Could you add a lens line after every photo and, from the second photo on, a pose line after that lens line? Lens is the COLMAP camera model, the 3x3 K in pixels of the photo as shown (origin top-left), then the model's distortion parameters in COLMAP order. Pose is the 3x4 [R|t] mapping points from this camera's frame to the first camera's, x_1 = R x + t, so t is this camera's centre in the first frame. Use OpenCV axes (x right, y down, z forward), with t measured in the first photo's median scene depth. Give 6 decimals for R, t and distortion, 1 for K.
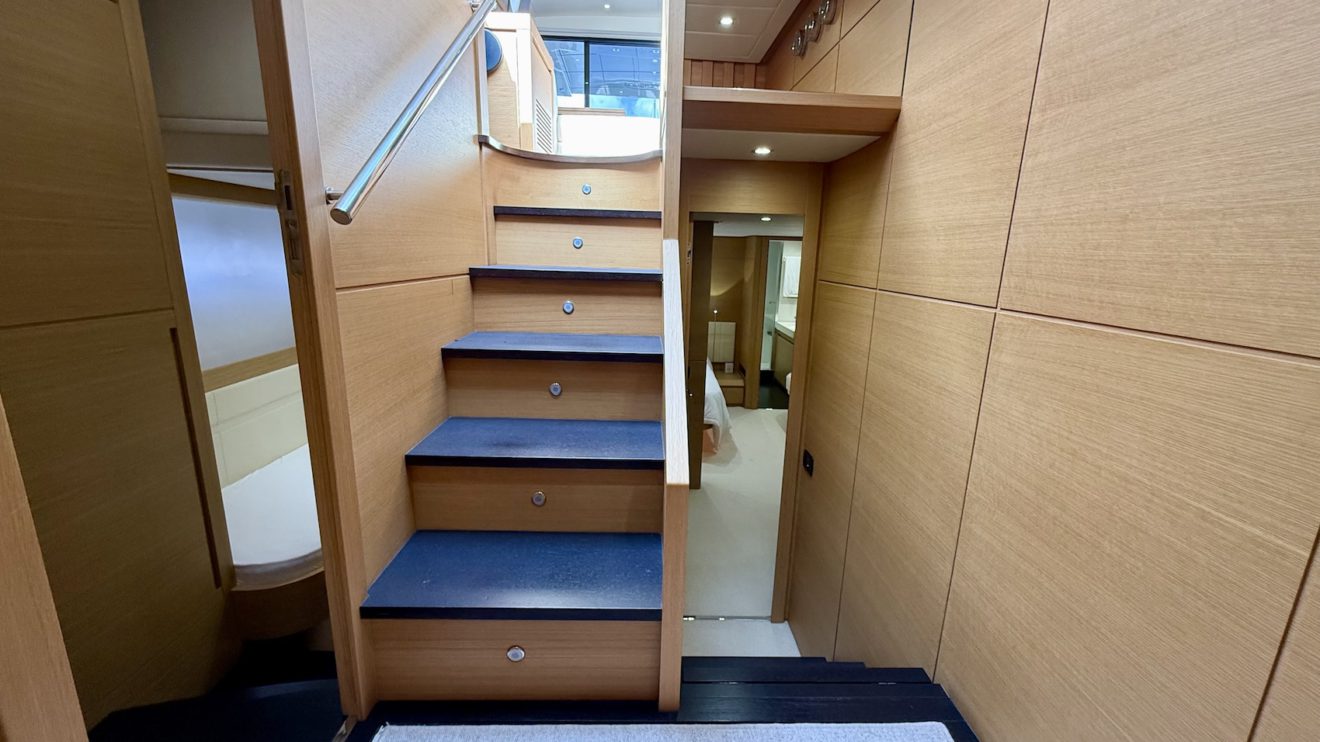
lens RADIAL K [[526.2, 0, 669.8], [0, 526.2, 376.5], [0, 0, 1]] dist [0.002172, -0.000630]
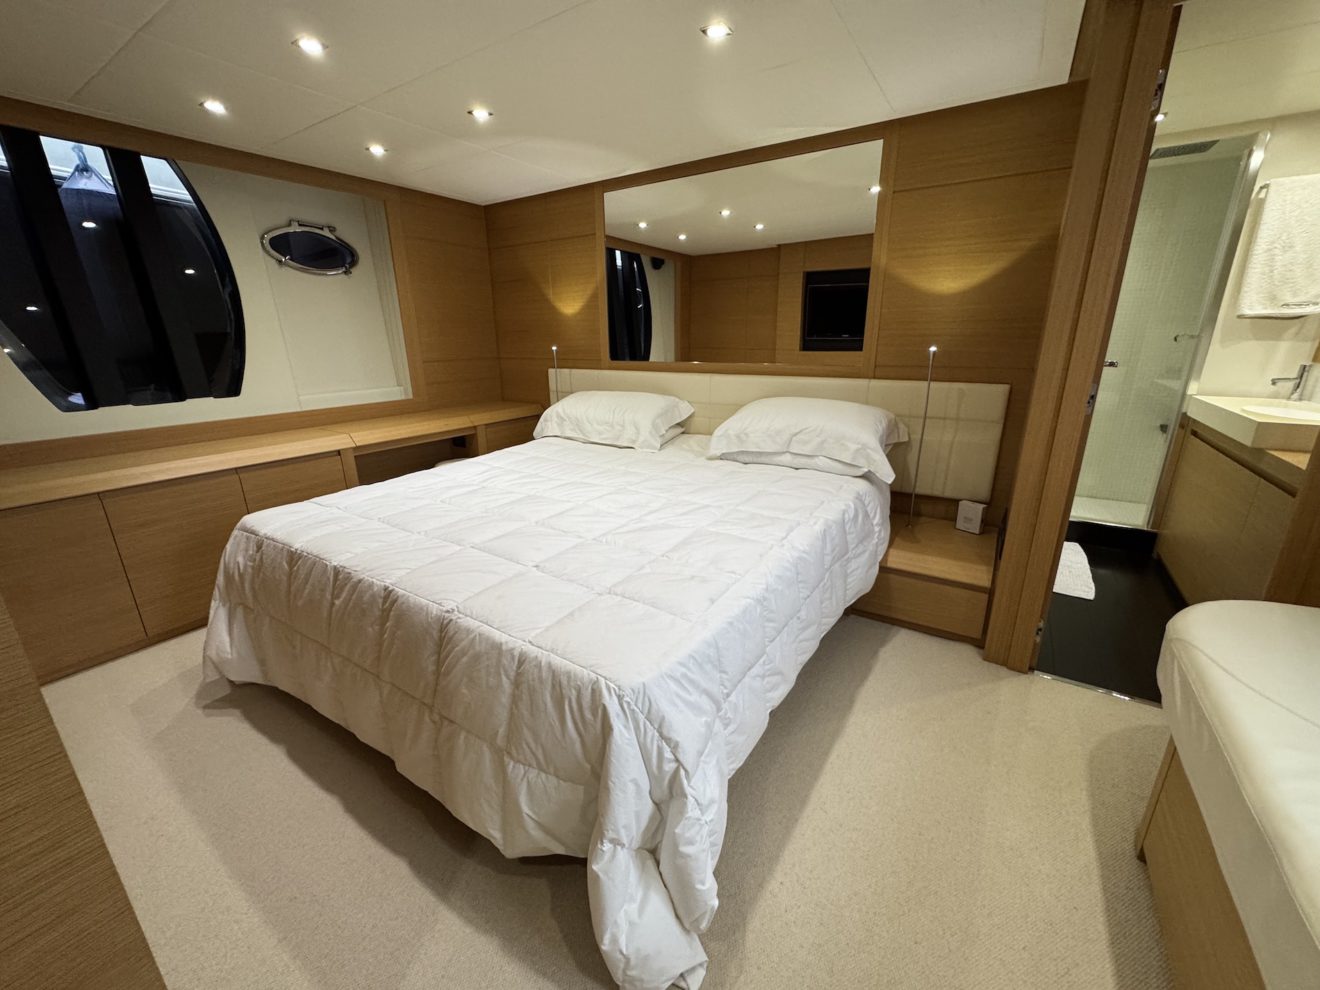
lens RADIAL K [[525.1, 0, 660.7], [0, 525.1, 493.8], [0, 0, 1]] dist [-0.003266, -0.000210]
pose [[0.812730, 0.132843, -0.567295, 0.144193], [-0.098891, 0.990985, 0.090384, -0.043537], [0.574187, -0.017357, 0.818540, 0.611189]]
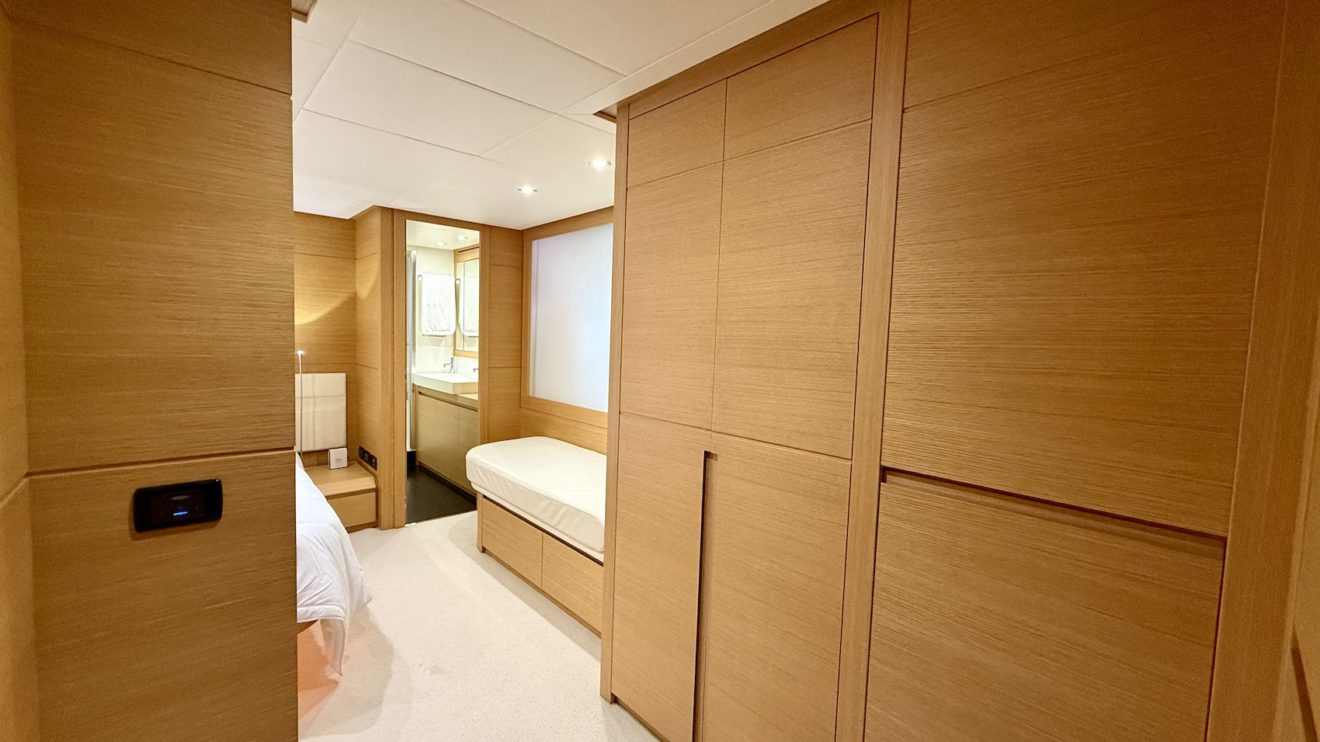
lens RADIAL K [[526.2, 0, 655.8], [0, 526.2, 369.7], [0, 0, 1]] dist [0.002172, -0.000630]
pose [[0.767354, -0.047390, 0.639470, 0.022404], [0.138514, 0.985970, -0.093146, -0.010341], [-0.626085, 0.160051, 0.763153, 0.382042]]
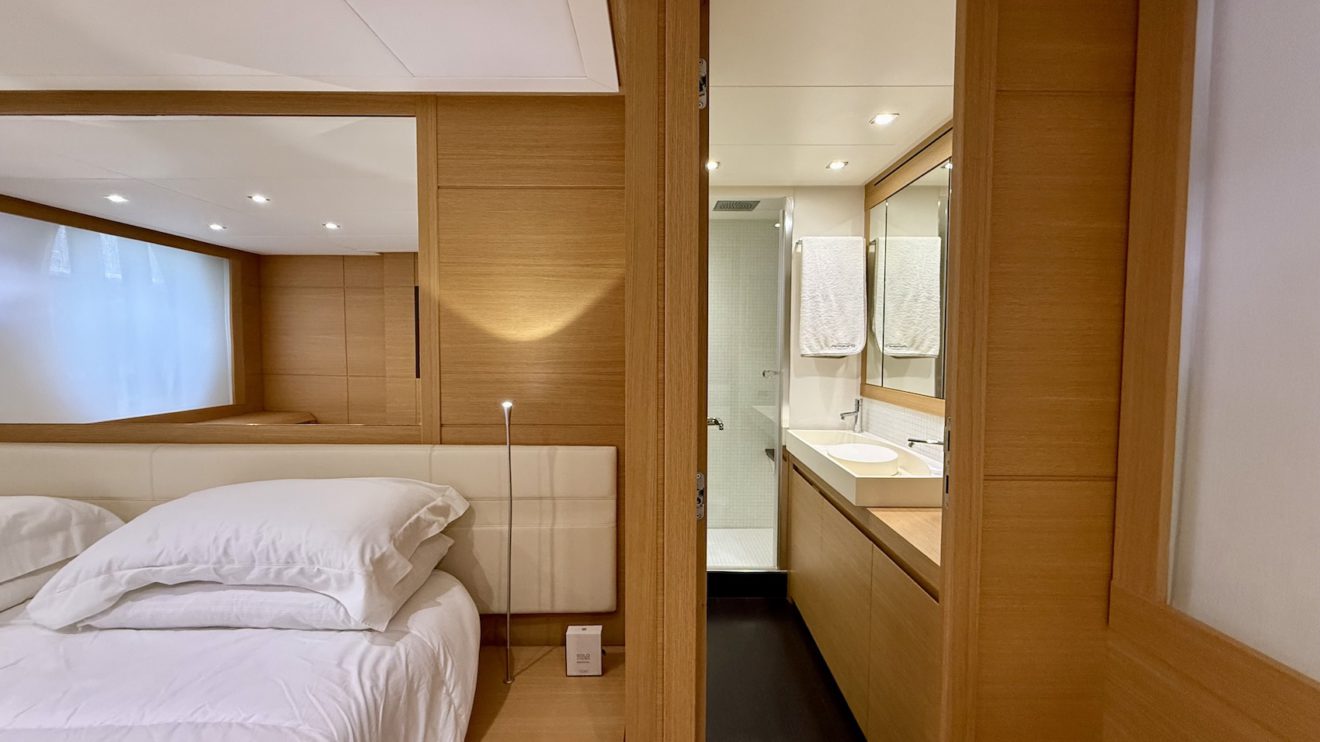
lens RADIAL K [[526.2, 0, 656.0], [0, 526.2, 367.6], [0, 0, 1]] dist [0.002172, -0.000630]
pose [[0.998656, -0.022301, -0.046792, 0.157787], [0.013276, 0.982652, -0.184981, -0.094534], [0.050105, 0.184111, 0.981628, 0.763363]]
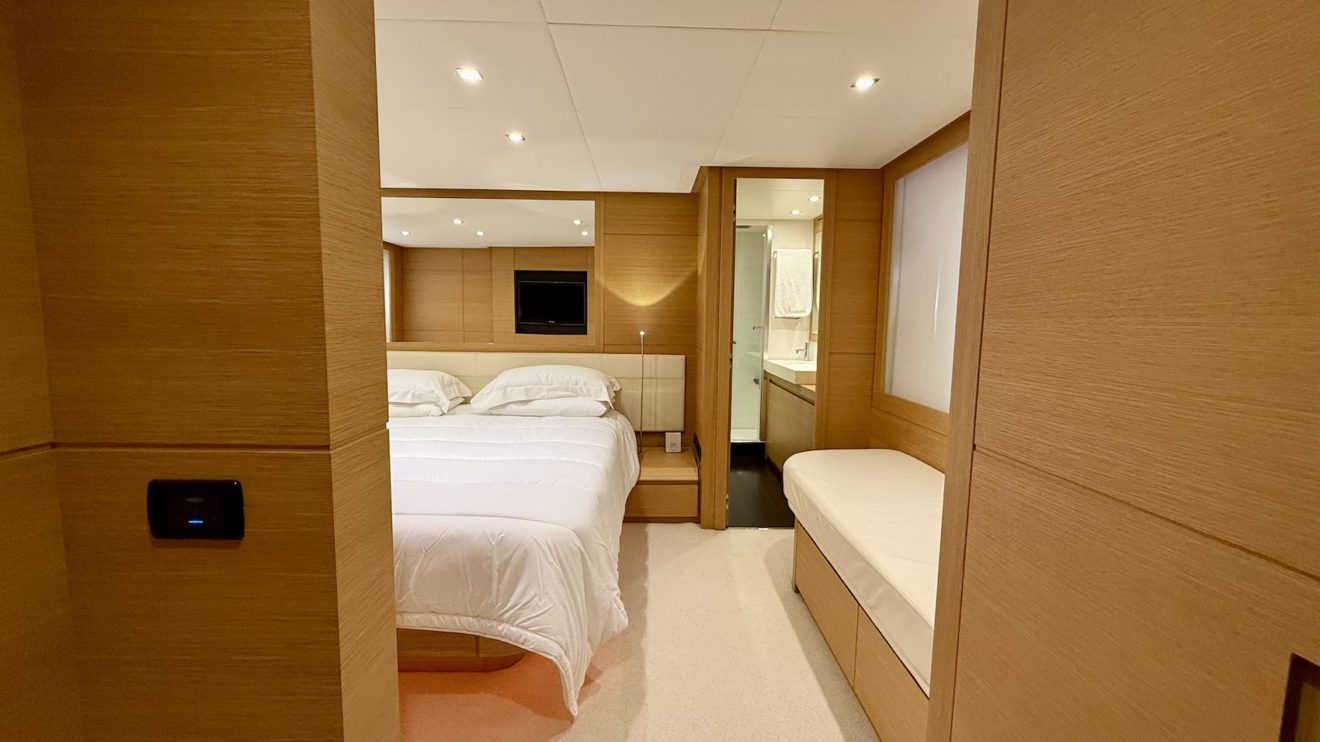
lens RADIAL K [[526.2, 0, 656.9], [0, 526.2, 368.4], [0, 0, 1]] dist [0.002172, -0.000630]
pose [[0.999548, -0.013290, -0.026984, 0.112004], [0.009522, 0.990766, -0.135249, -0.018461], [0.028532, 0.134931, 0.990444, 0.482063]]
